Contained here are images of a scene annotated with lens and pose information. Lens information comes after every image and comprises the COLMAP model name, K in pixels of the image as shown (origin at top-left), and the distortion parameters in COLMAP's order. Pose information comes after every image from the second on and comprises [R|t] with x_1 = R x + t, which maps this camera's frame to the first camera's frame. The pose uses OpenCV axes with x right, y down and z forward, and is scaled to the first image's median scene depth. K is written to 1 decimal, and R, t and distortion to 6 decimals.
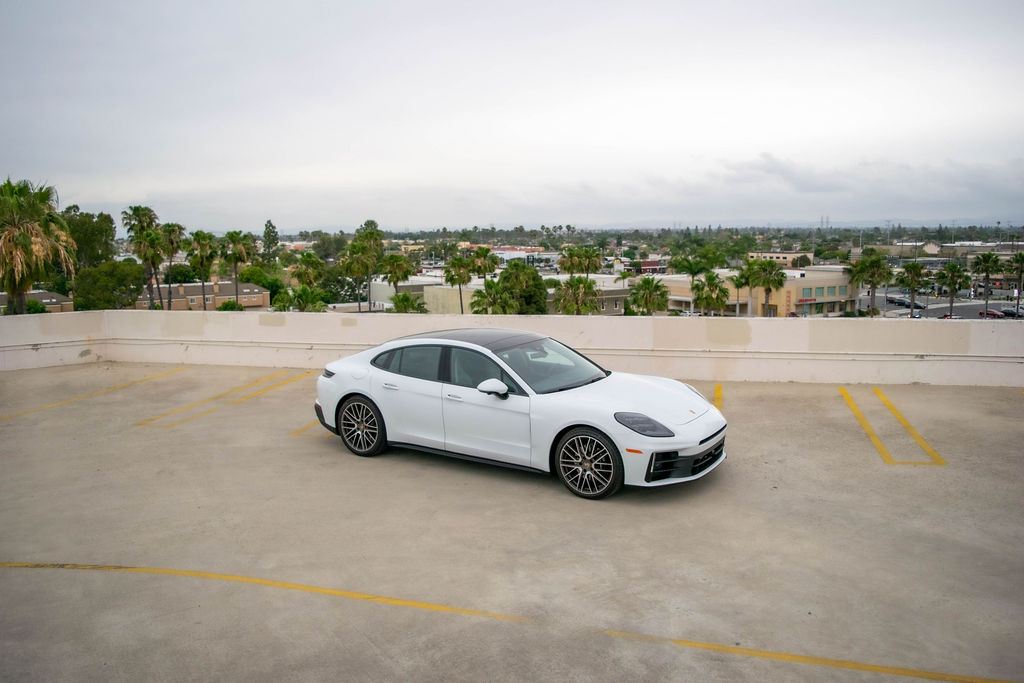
lens RADIAL K [[794.2, 0, 512.0], [0, 794.2, 341.5], [0, 0, 1]] dist [-0.084329, -0.001817]
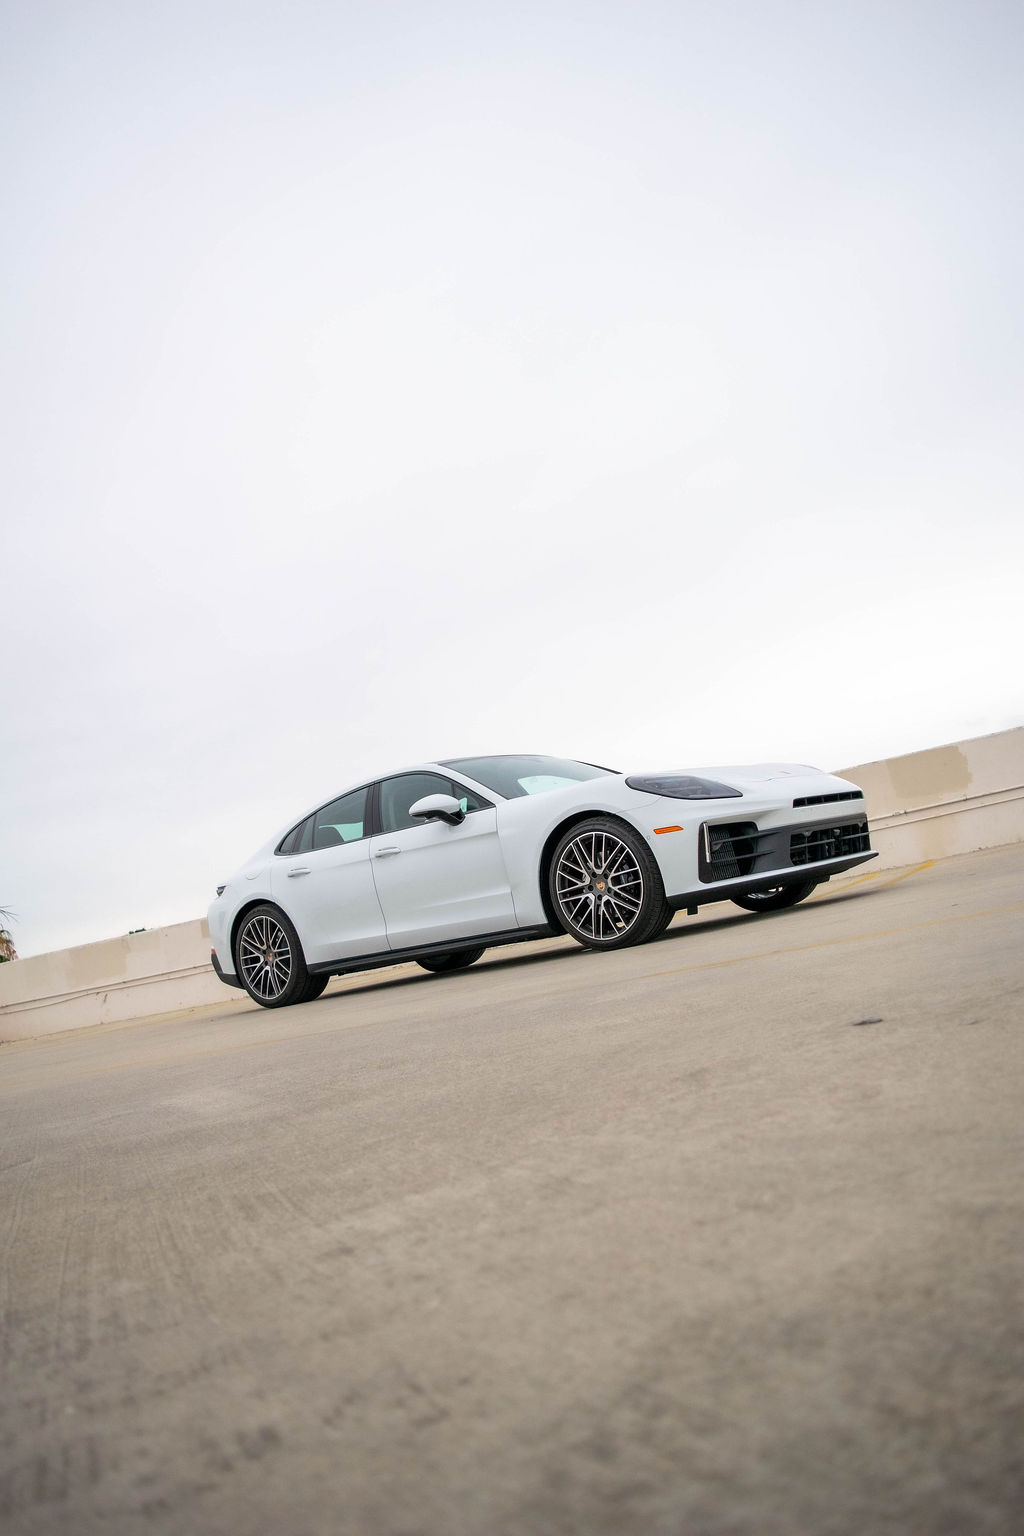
lens RADIAL K [[1206.9, 0, 509.3], [0, 1206.9, 772.6], [0, 0, 1]] dist [-0.086070, 0.002360]
pose [[0.970203, -0.199777, -0.137098, 0.135628], [0.160121, 0.953316, -0.256028, 0.236198], [0.181846, 0.226447, 0.956898, 0.142144]]
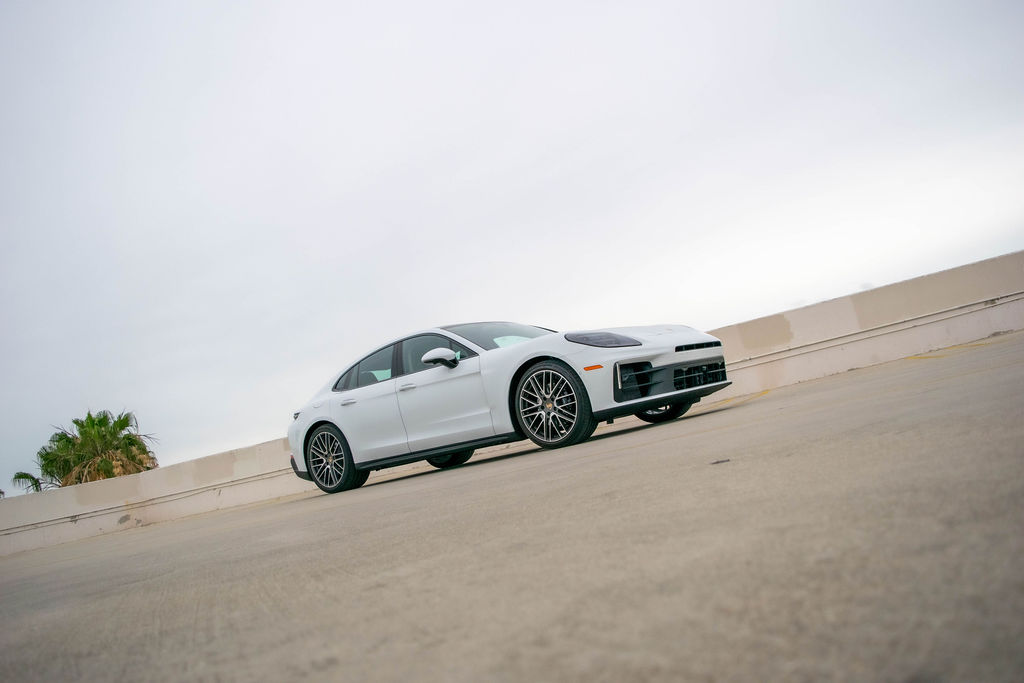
lens RADIAL K [[804.6, 0, 512.0], [0, 804.6, 341.5], [0, 0, 1]] dist [-0.086070, 0.002360]
pose [[0.970940, -0.213074, -0.108975, 0.135093], [0.180532, 0.951010, -0.250973, 0.245438], [0.157112, 0.224006, 0.961840, 0.140601]]
